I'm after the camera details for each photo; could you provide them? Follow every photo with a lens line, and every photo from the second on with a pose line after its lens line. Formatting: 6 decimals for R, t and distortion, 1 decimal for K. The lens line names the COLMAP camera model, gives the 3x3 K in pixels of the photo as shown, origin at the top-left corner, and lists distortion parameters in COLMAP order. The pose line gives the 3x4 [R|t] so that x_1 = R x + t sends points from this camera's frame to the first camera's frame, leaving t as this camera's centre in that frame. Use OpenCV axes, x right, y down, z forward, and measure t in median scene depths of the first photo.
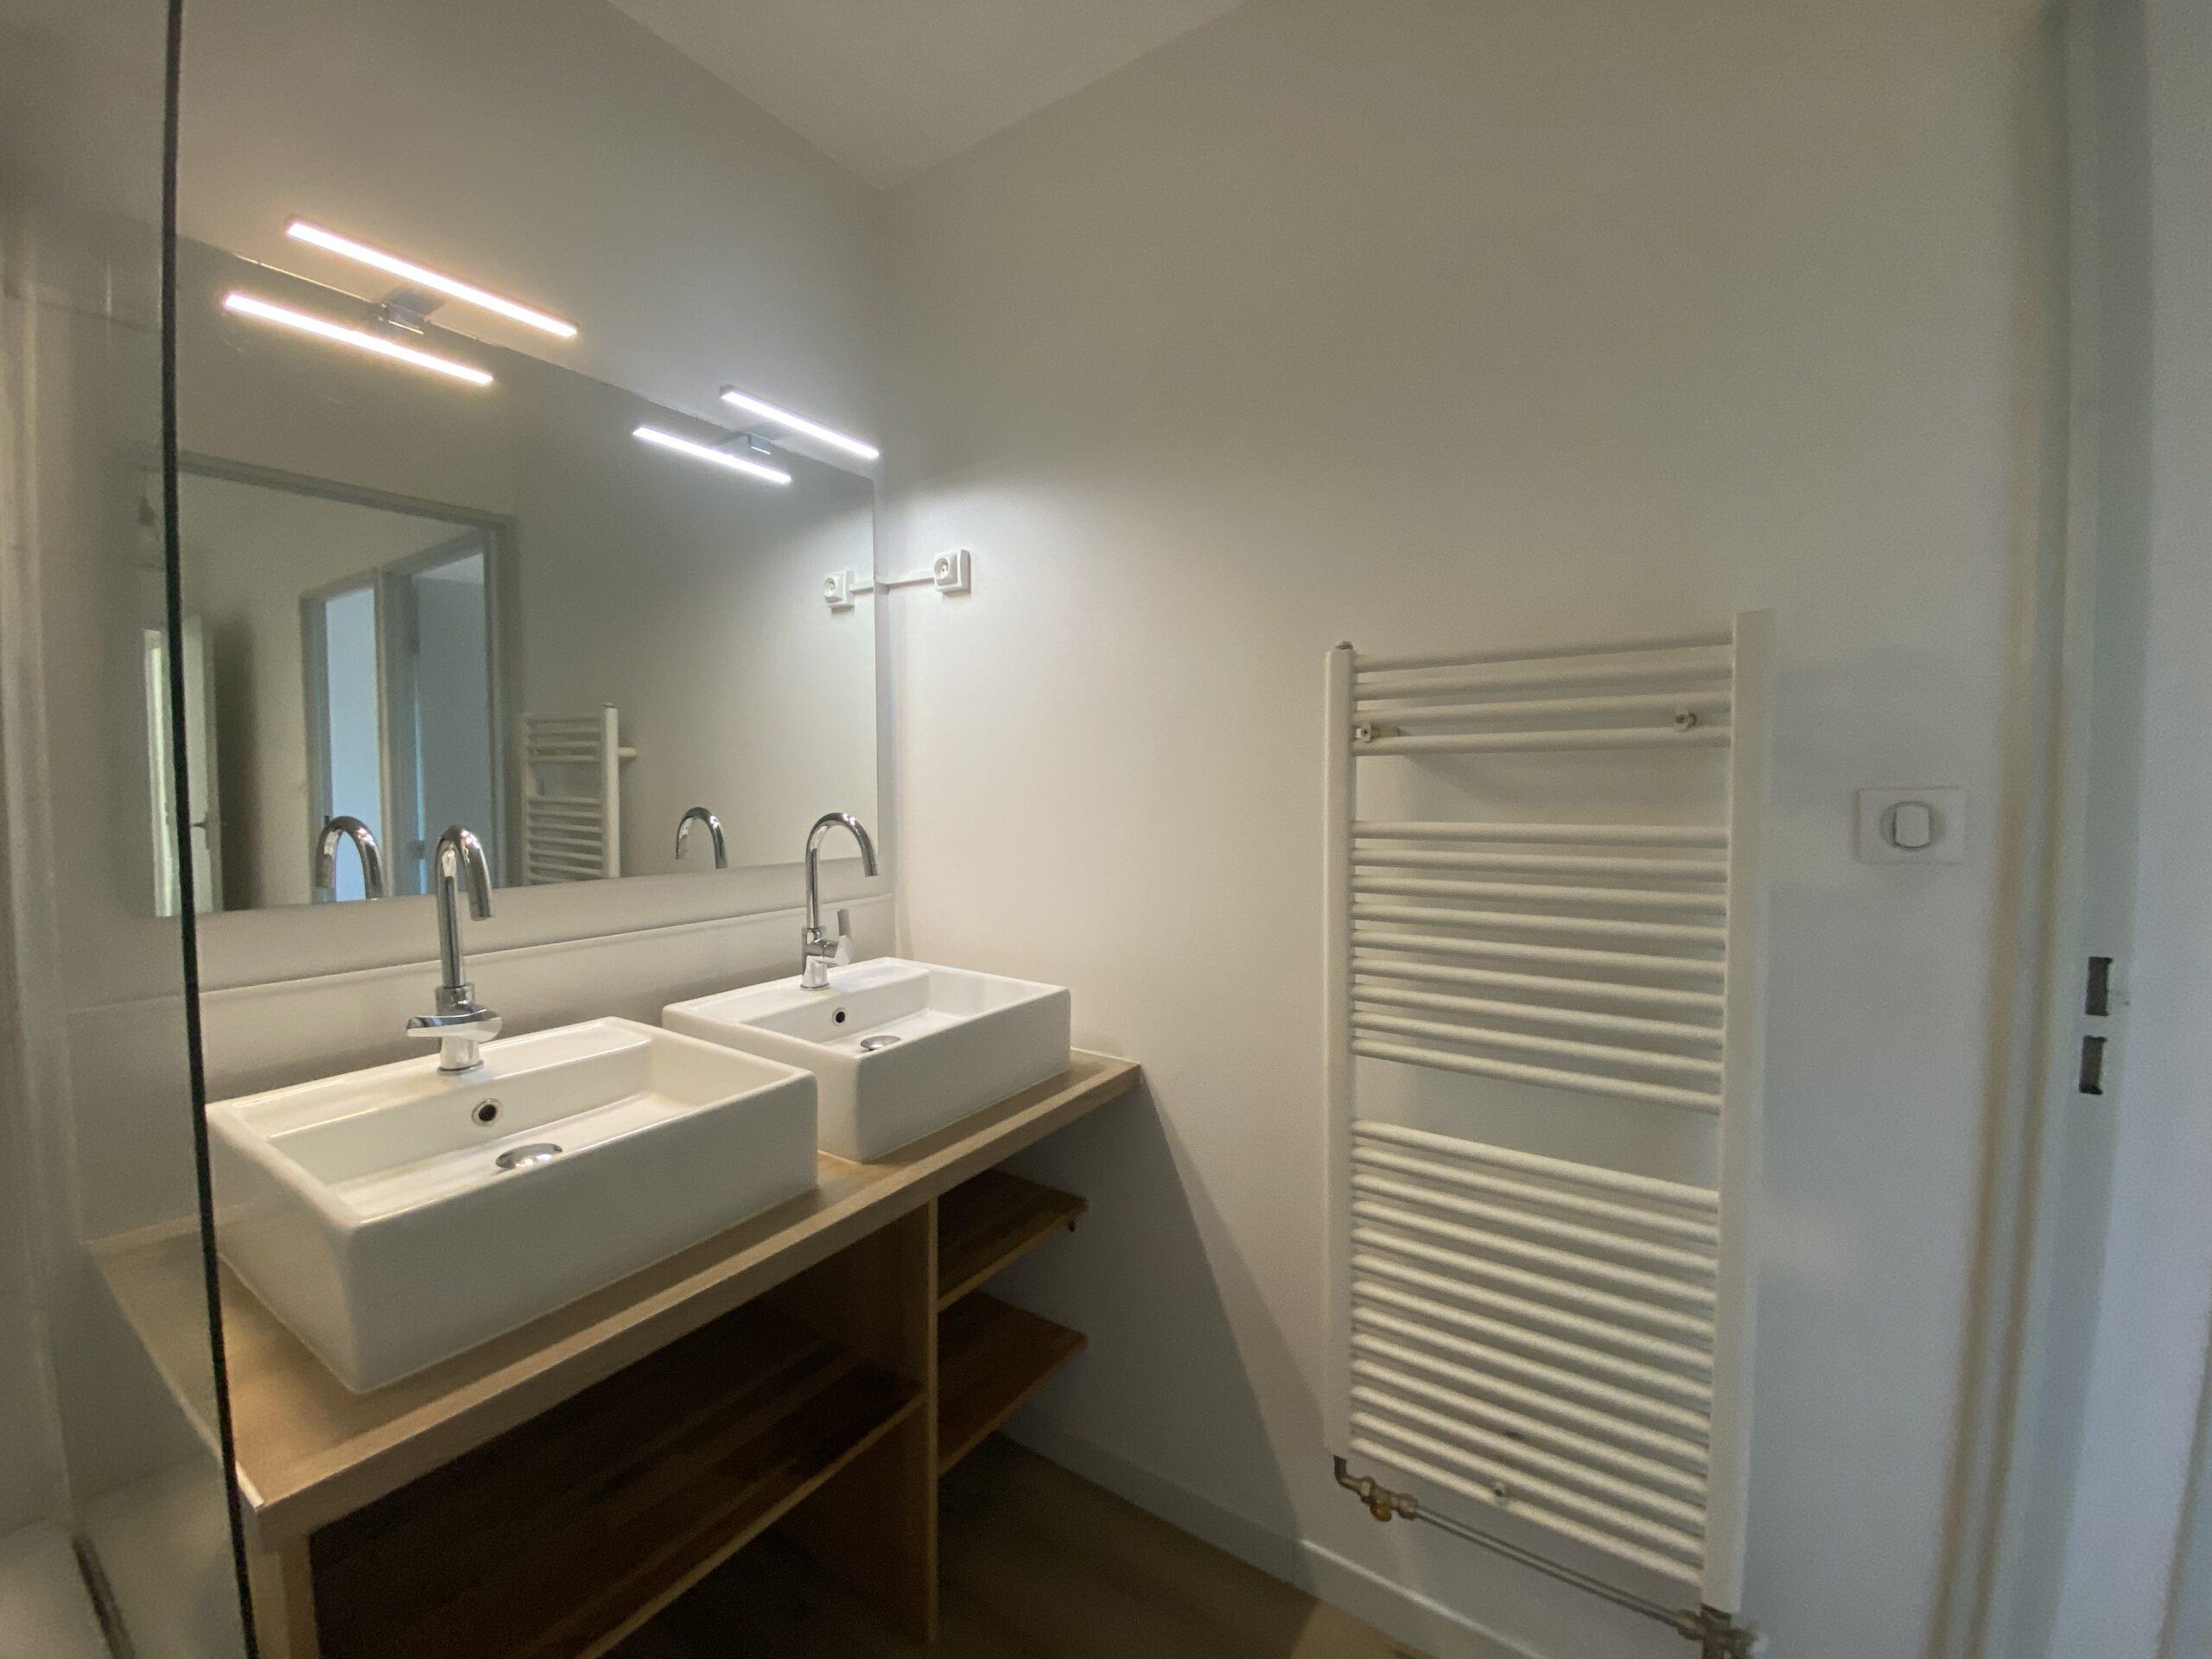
lens RADIAL K [[901.5, 0, 1090.9], [0, 901.5, 832.6], [0, 0, 1]] dist [0.030371, -0.022193]
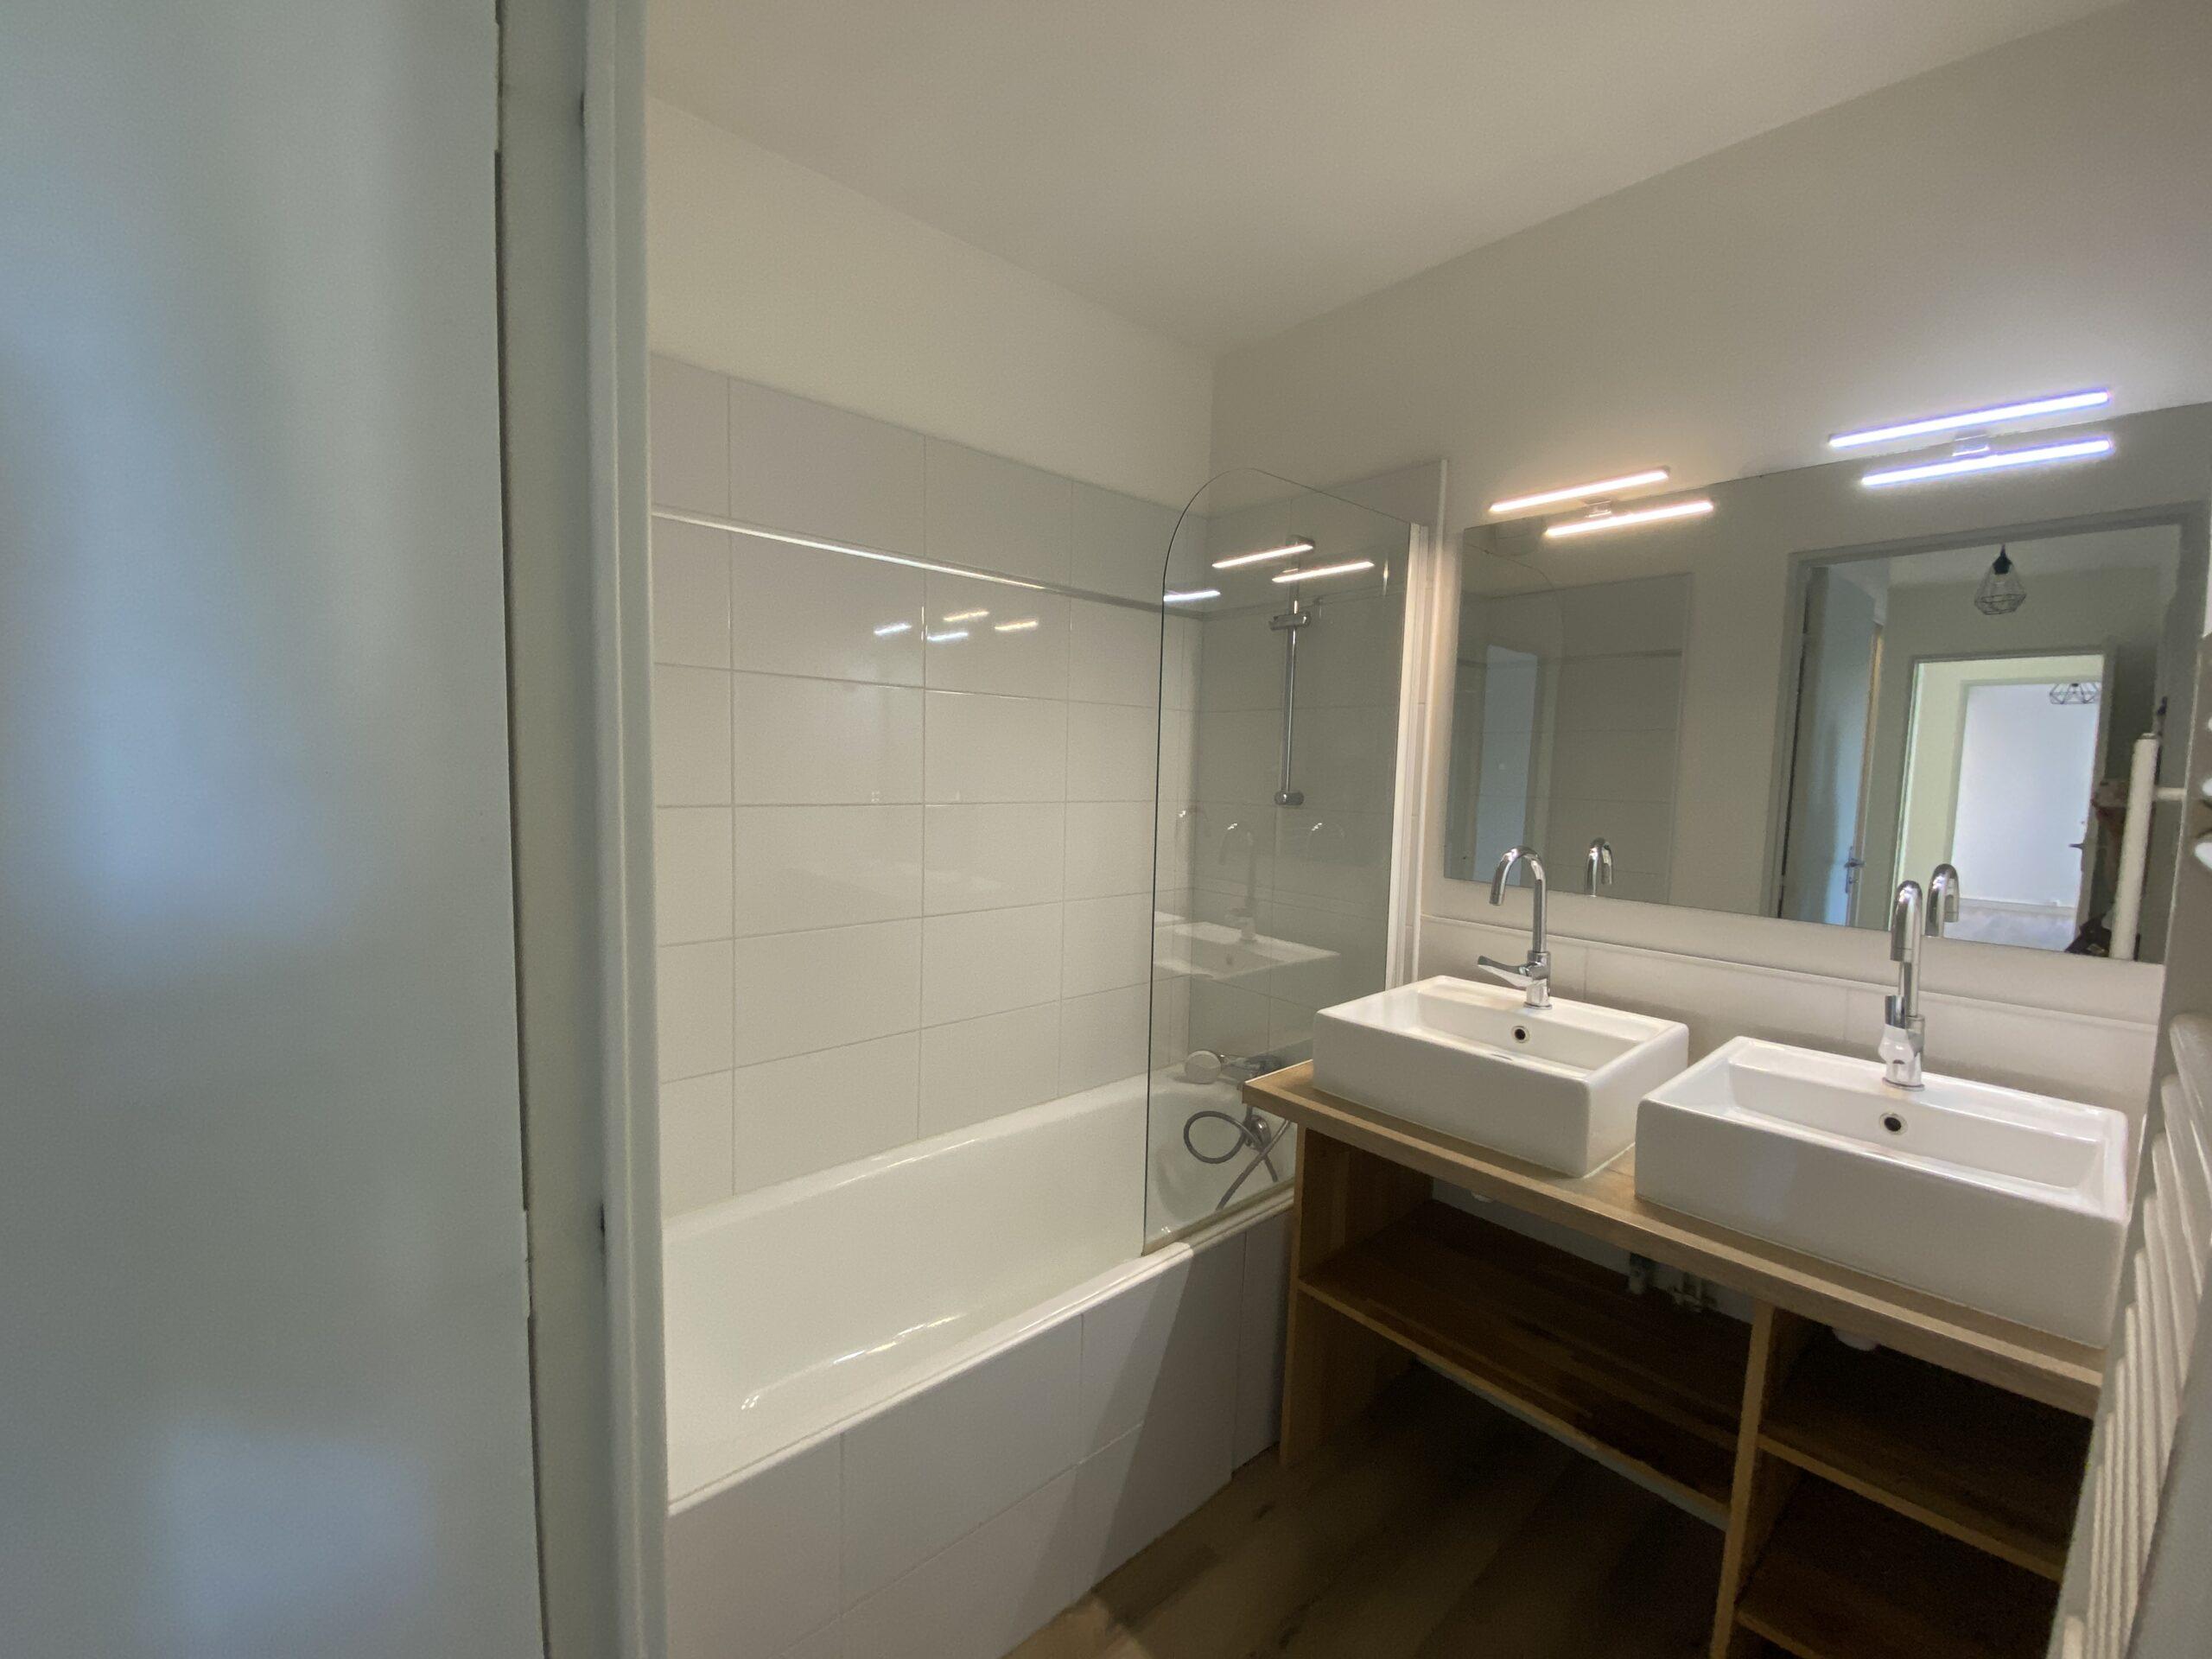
lens RADIAL K [[901.5, 0, 1090.9], [0, 901.5, 832.6], [0, 0, 1]] dist [0.030371, -0.022193]
pose [[-0.251322, 0.070969, -0.965298, 0.930425], [-0.077422, 0.992639, 0.093137, -0.112150], [0.964802, 0.098143, -0.243977, 0.610742]]
